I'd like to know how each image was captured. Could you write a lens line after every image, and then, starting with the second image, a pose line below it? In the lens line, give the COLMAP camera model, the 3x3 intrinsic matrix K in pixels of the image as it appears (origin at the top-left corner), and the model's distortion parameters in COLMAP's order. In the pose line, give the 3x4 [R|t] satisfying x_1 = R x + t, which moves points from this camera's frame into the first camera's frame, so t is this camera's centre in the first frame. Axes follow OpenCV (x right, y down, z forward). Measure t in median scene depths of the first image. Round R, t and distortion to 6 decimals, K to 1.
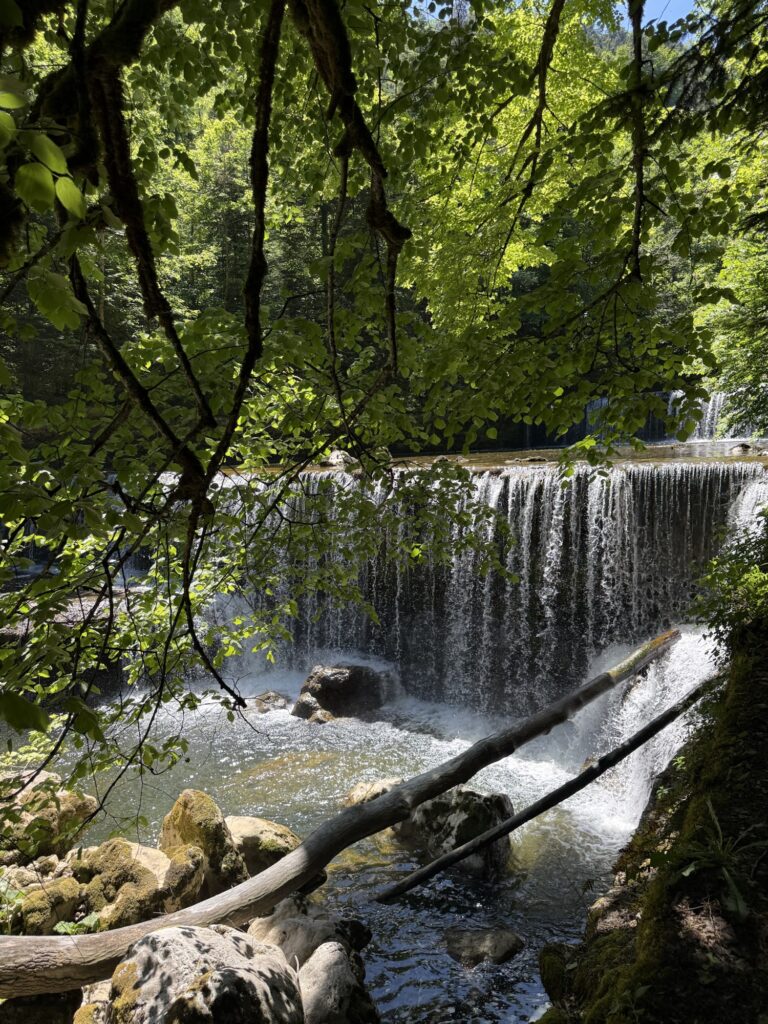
lens RADIAL K [[729.4, 0, 384.6], [0, 729.4, 509.7], [0, 0, 1]] dist [0.027245, -0.005000]
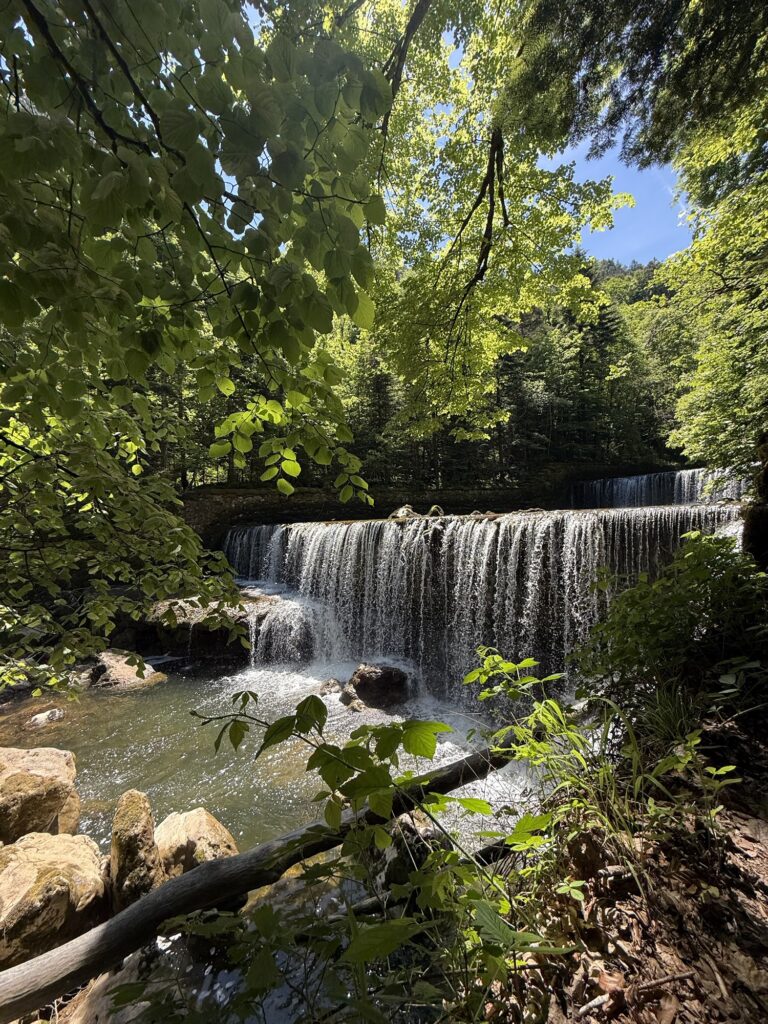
lens RADIAL K [[409.6, 0, 383.2], [0, 409.6, 506.4], [0, 0, 1]] dist [0.004026, 0.000720]
pose [[0.960920, -0.011833, -0.276572, 0.230433], [-0.018578, 0.994077, -0.107080, 0.007576], [0.276201, 0.108033, 0.955009, 0.374822]]
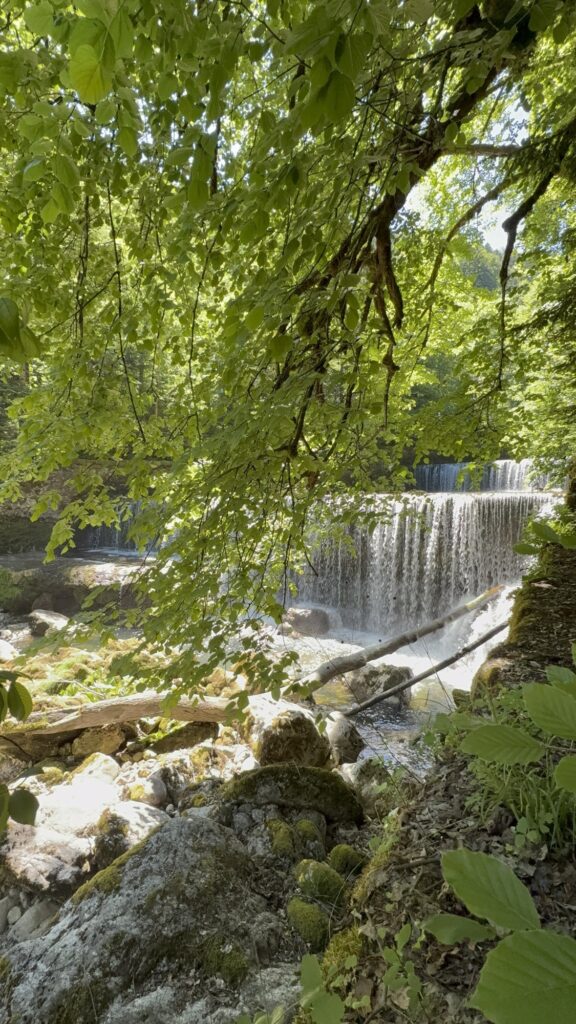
lens RADIAL K [[459.9, 0, 285.4], [0, 459.9, 514.4], [0, 0, 1]] dist [-0.002031, 0.000037]
pose [[0.998610, 0.023226, -0.047320, -0.090231], [-0.025152, 0.998862, -0.040521, 0.054188], [0.046325, 0.041654, 0.998058, -0.162042]]
